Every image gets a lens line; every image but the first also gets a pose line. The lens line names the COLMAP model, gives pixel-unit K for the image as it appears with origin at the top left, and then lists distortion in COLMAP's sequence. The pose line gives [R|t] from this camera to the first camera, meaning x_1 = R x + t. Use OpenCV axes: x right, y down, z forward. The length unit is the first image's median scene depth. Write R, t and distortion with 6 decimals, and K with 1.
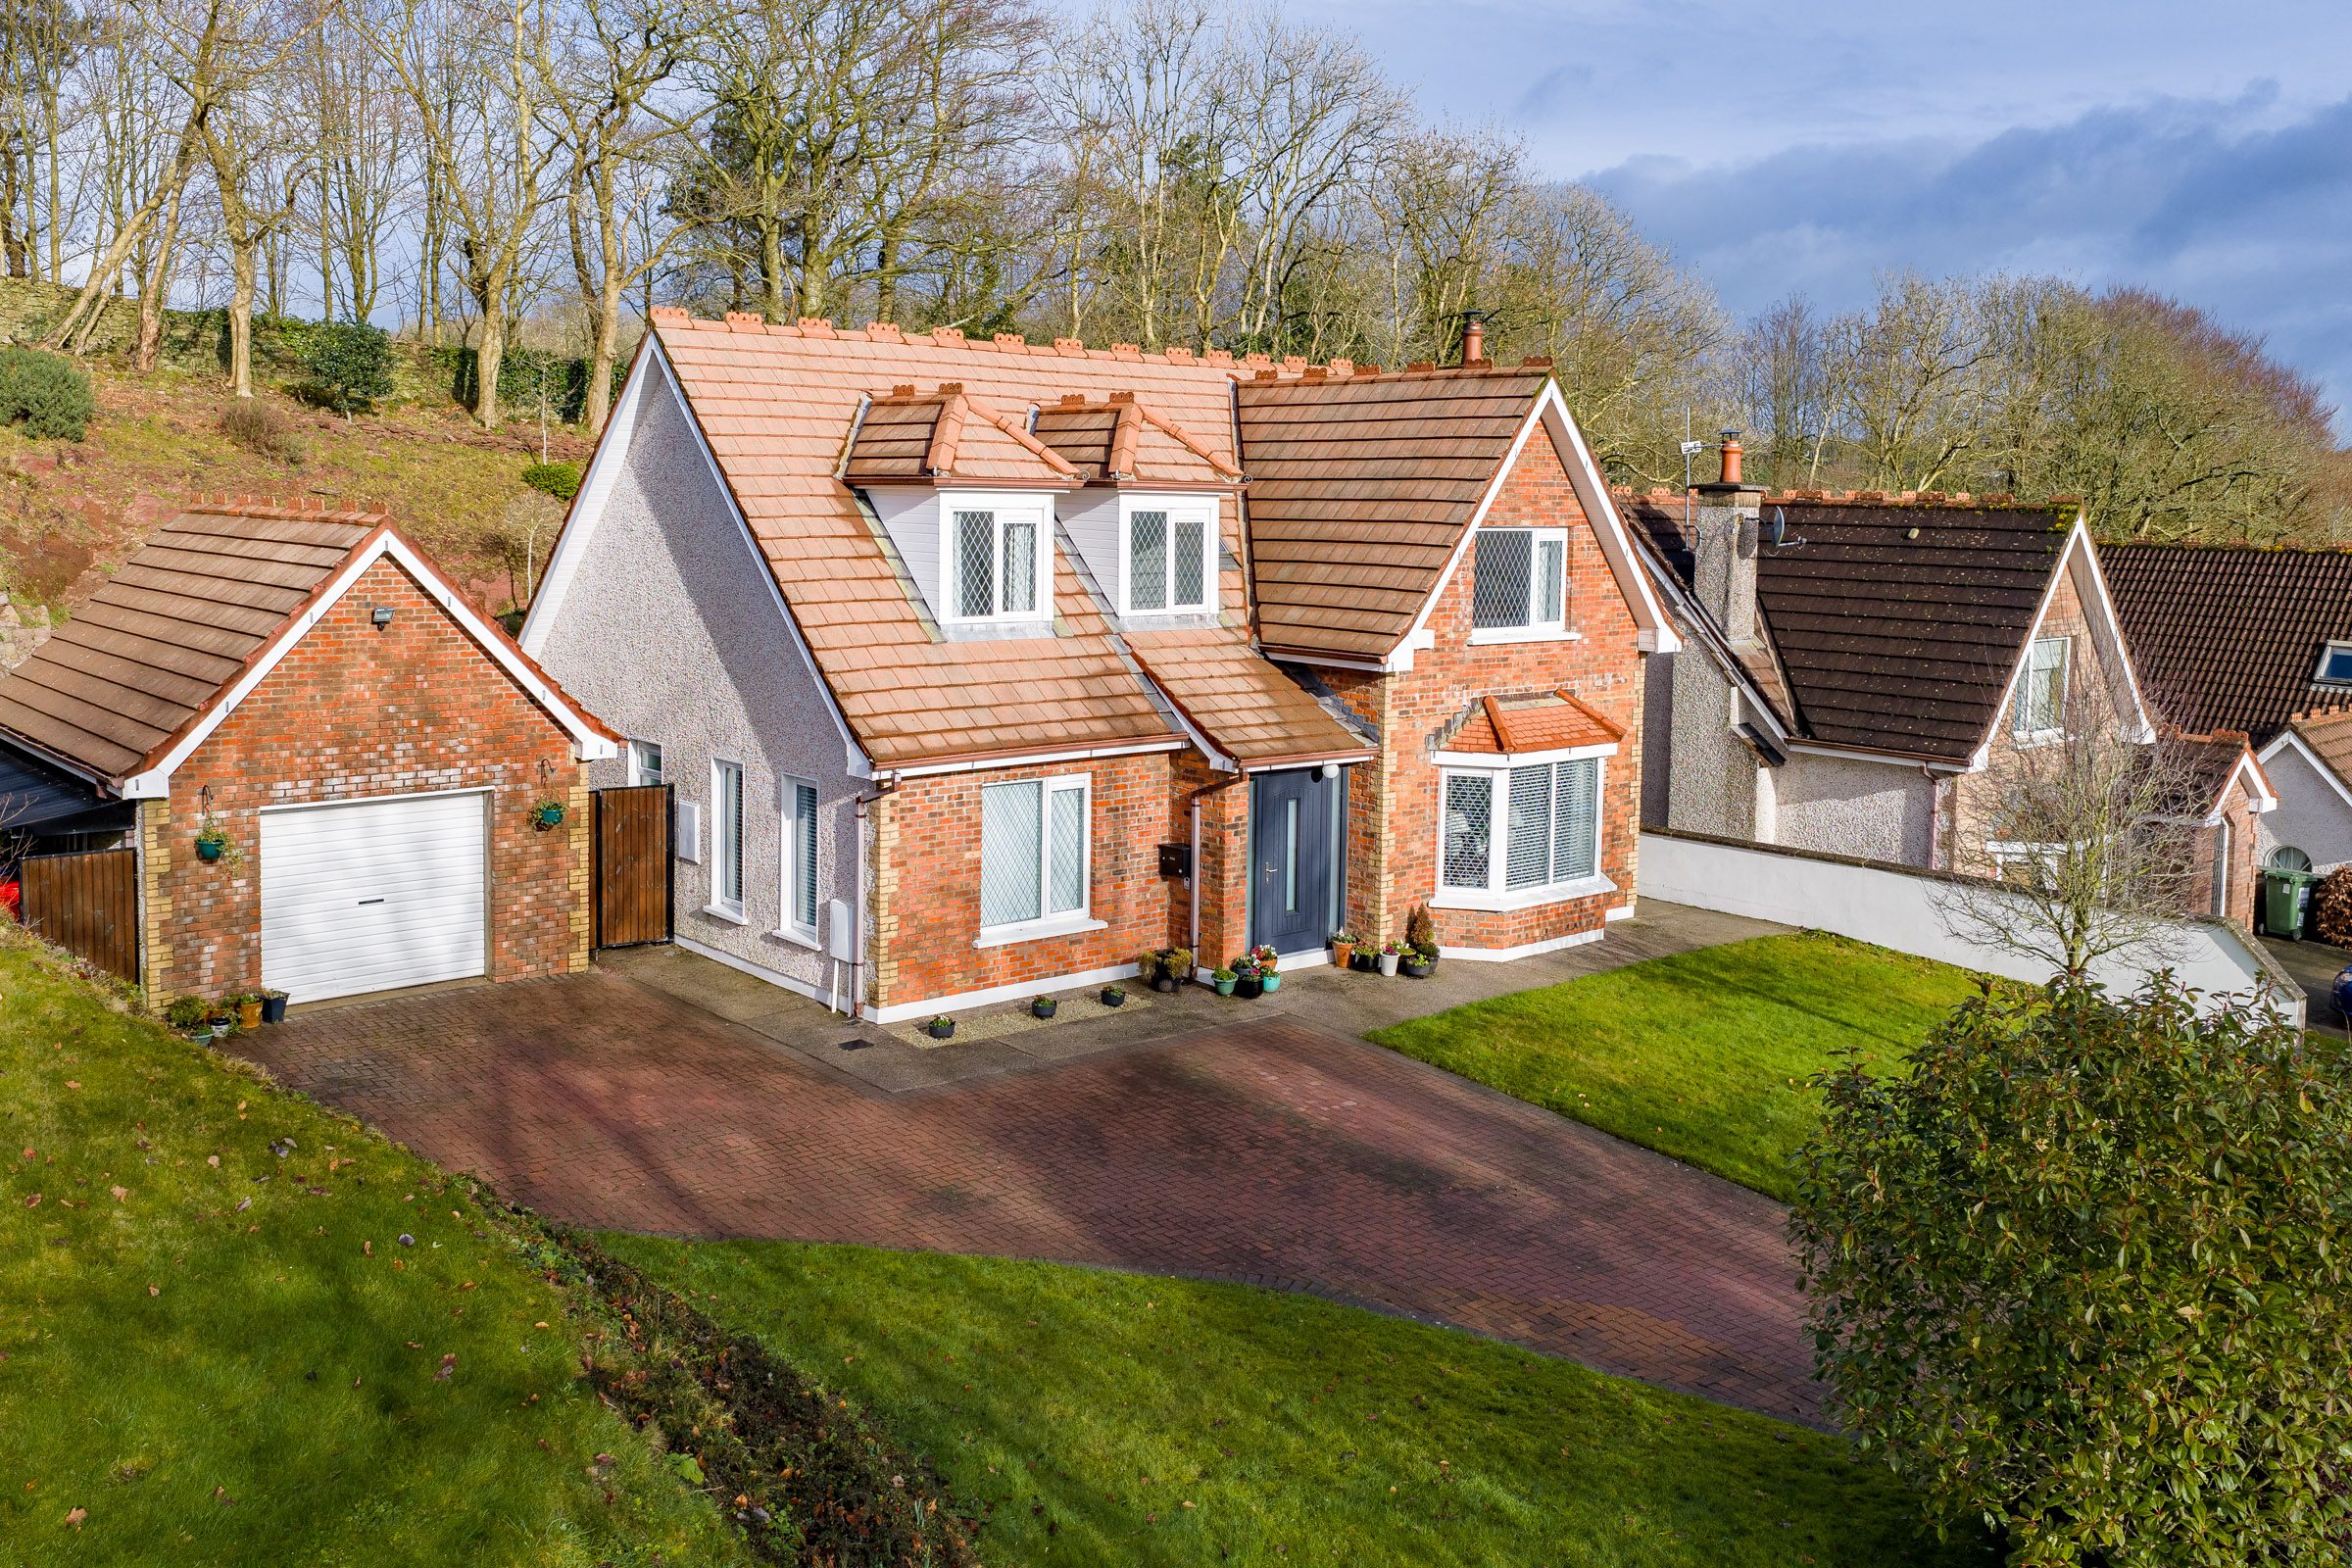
lens RADIAL K [[2026.9, 0, 1176.6], [0, 2026.9, 641.0], [0, 0, 1]] dist [0.024316, -0.006660]
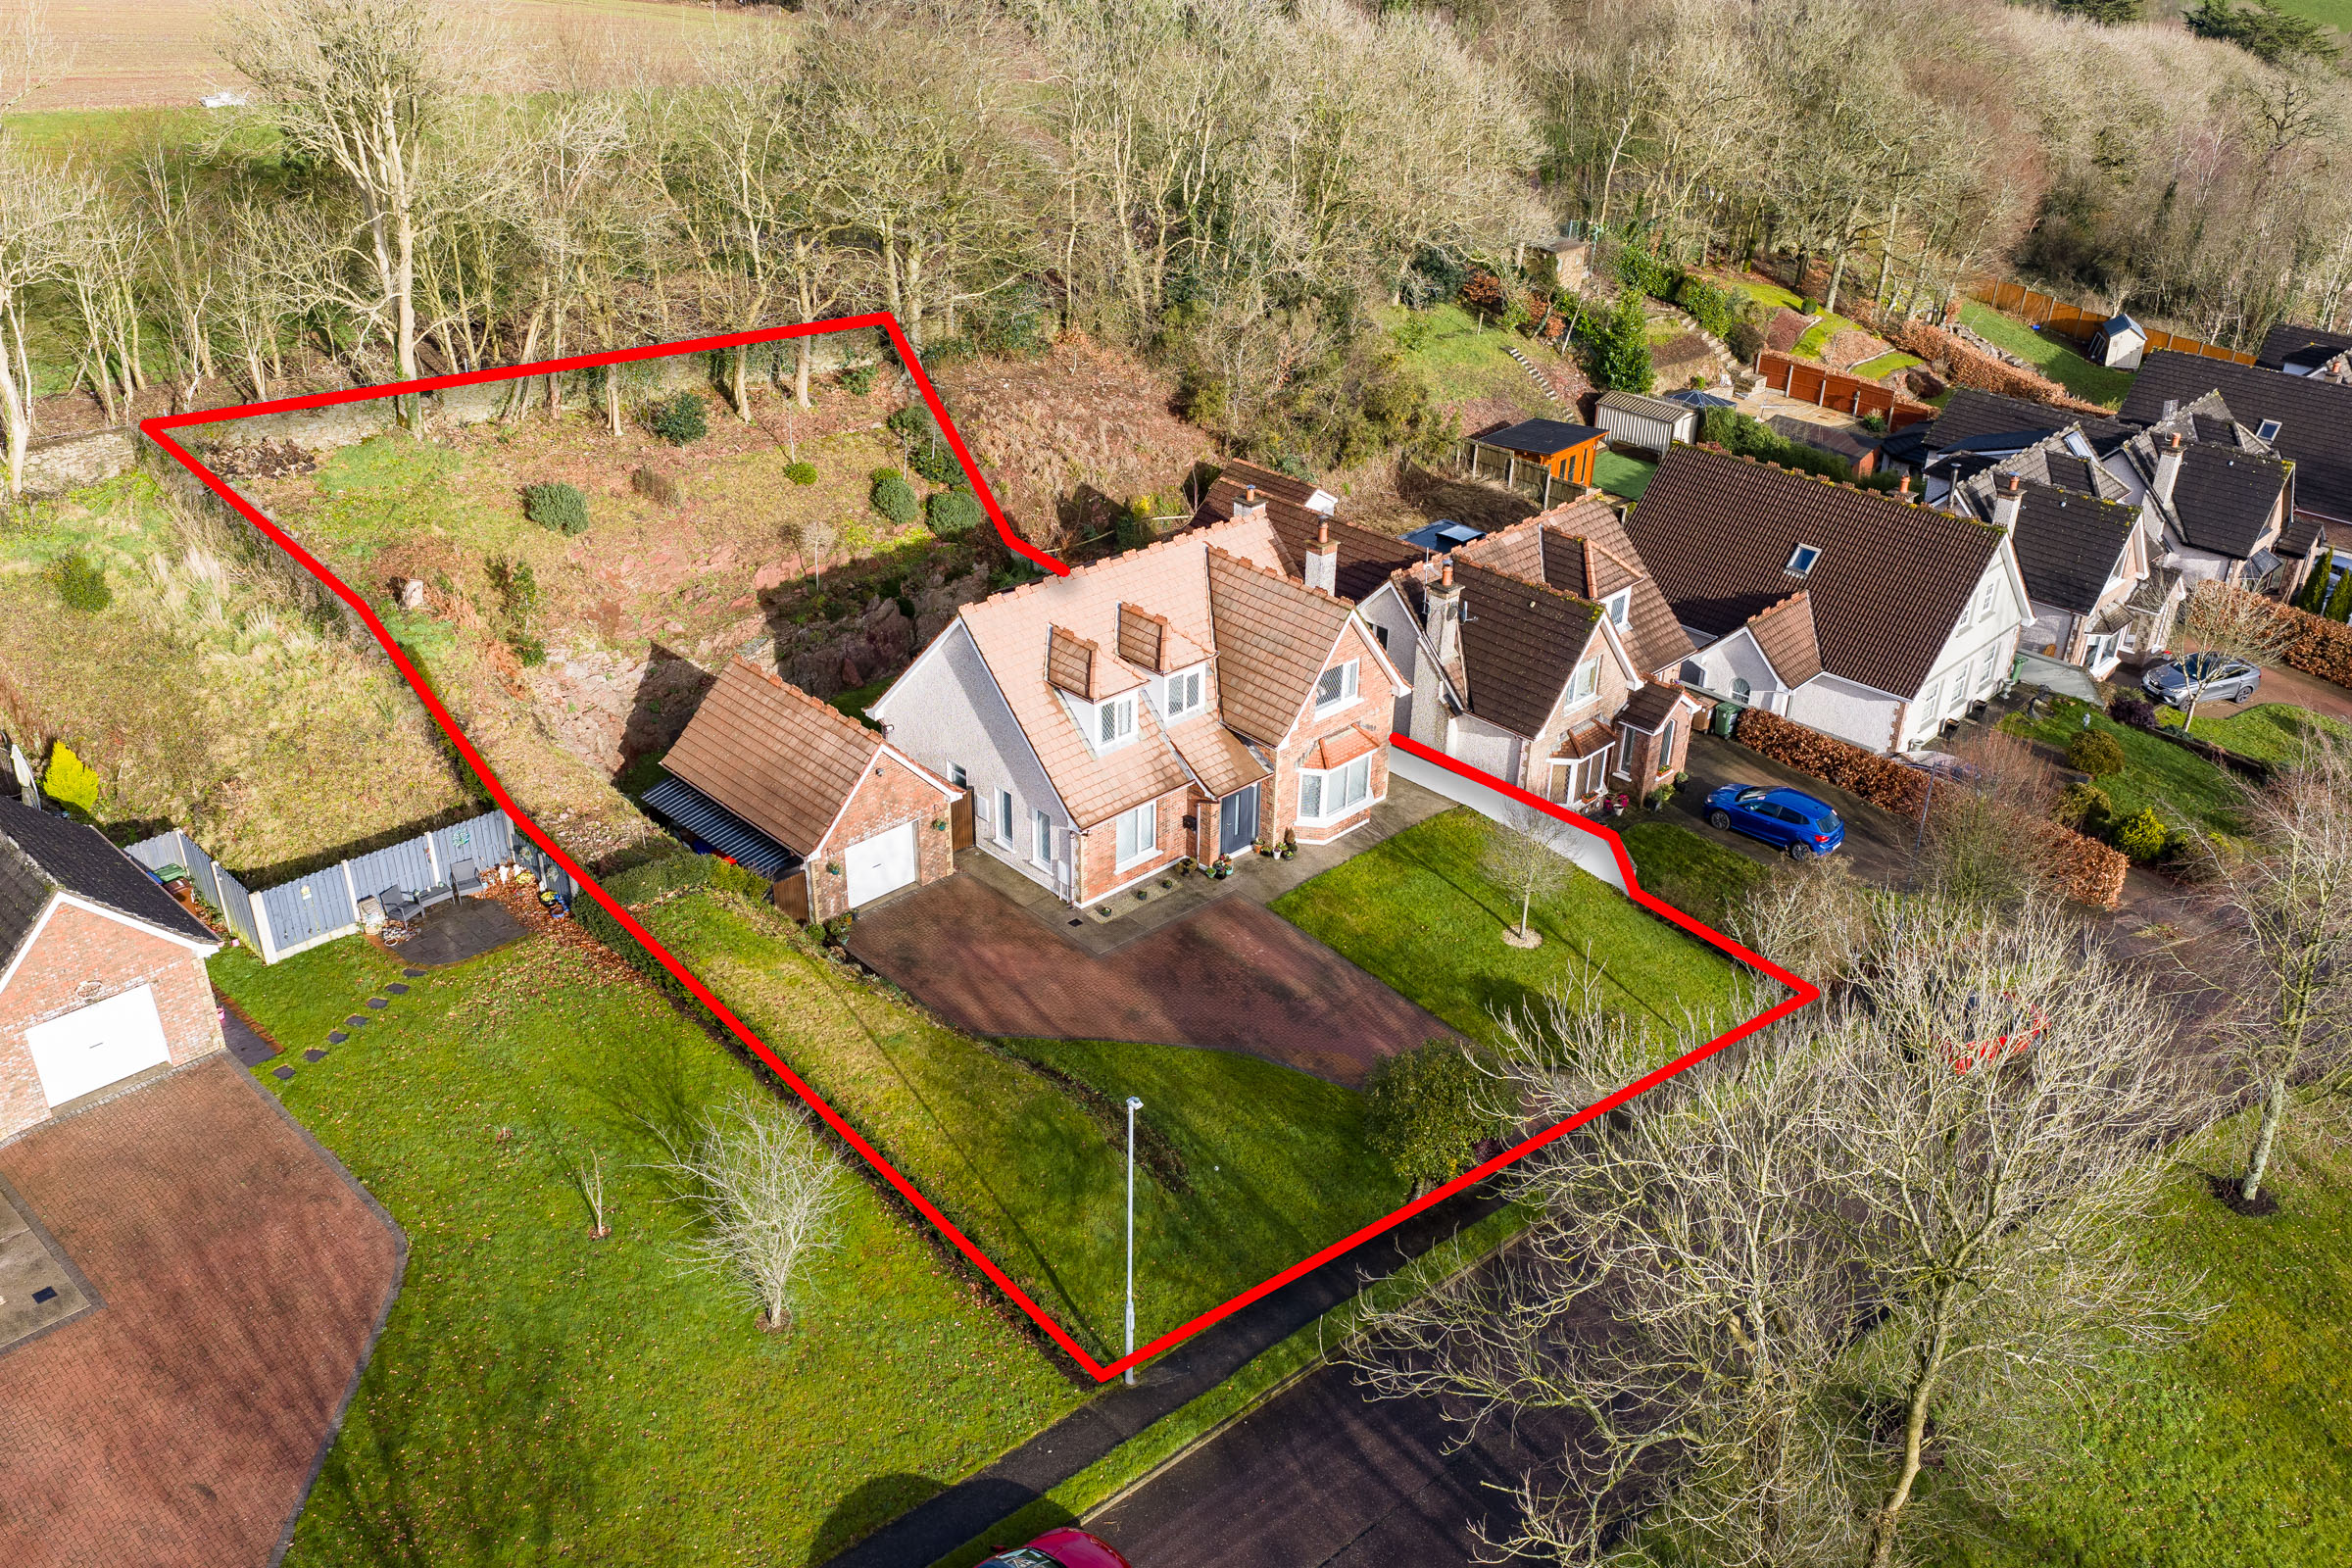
lens RADIAL K [[2012.6, 0, 1176.0], [0, 2012.6, 784.0], [0, 0, 1]] dist [0.023911, -0.044816]
pose [[0.998797, -0.025479, 0.041896, -0.114682], [0.006110, 0.912411, 0.409229, -0.905526], [-0.048653, -0.408481, 0.911469, -1.158082]]
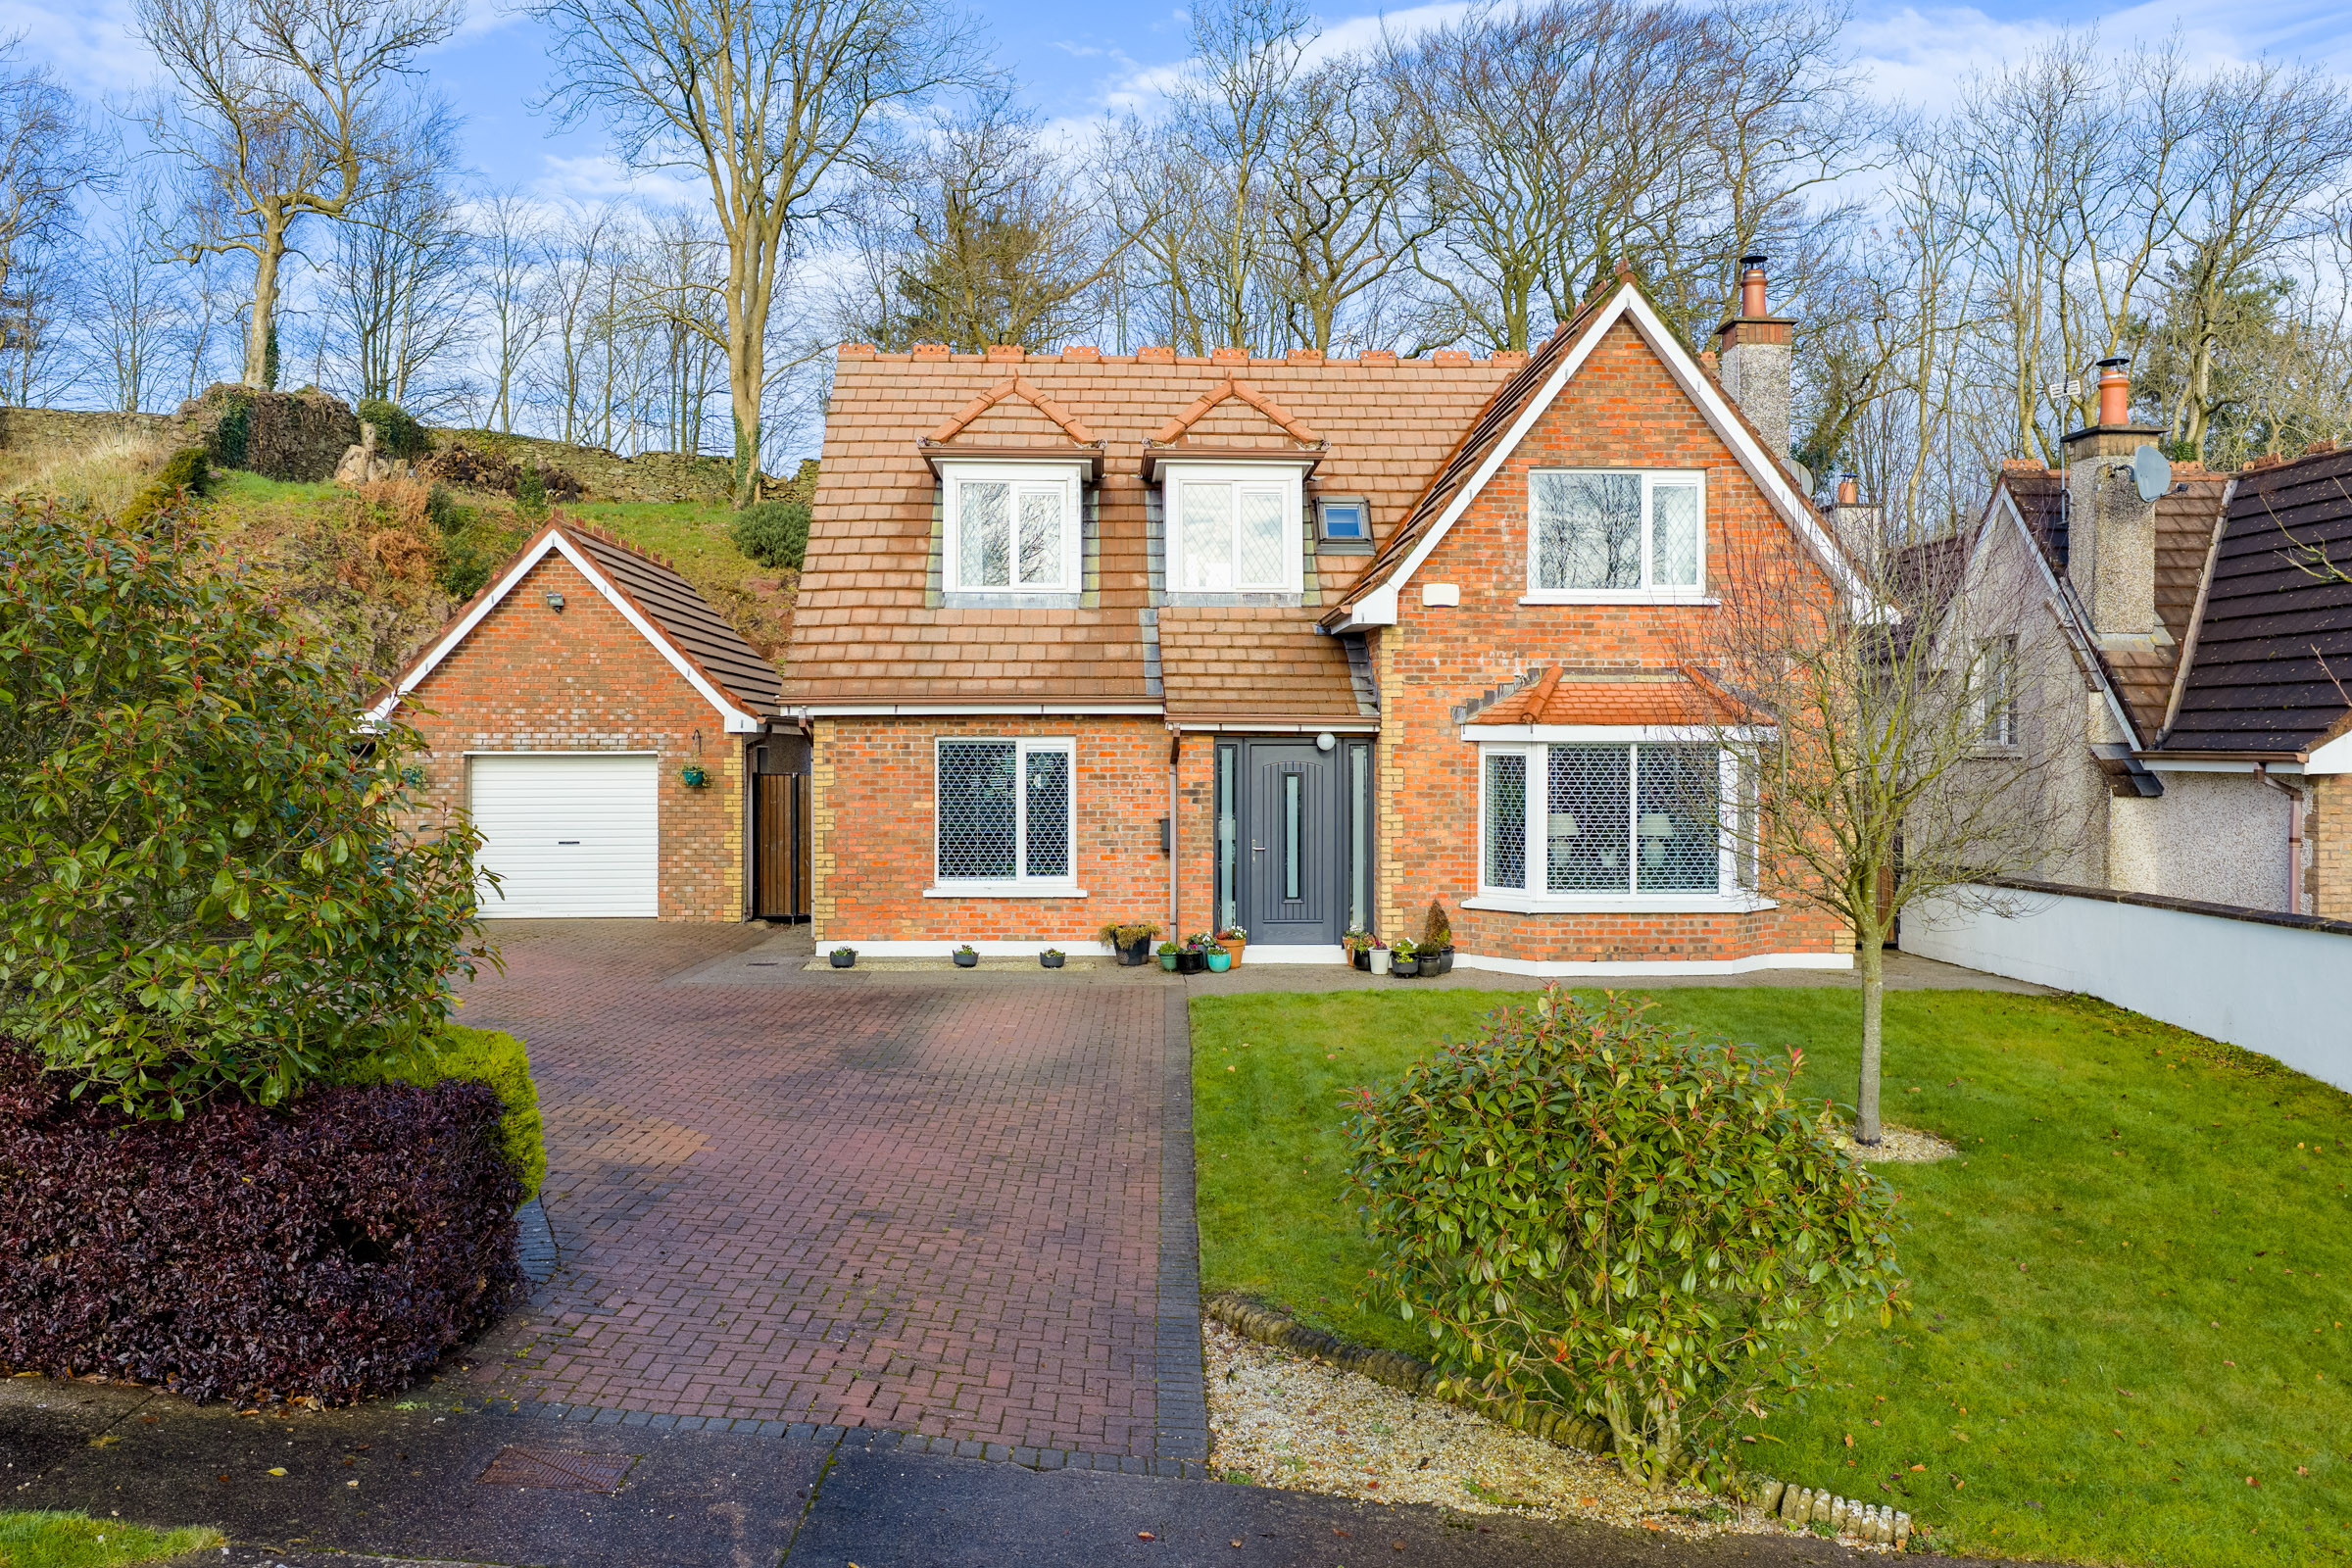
lens RADIAL K [[2012.6, 0, 1176.0], [0, 2012.6, 784.0], [0, 0, 1]] dist [0.023911, -0.044816]
pose [[0.780613, -0.008019, -0.624963, 0.583346], [-0.035563, 0.997728, -0.057222, 0.136300], [0.624002, 0.066894, 0.778555, 0.263542]]
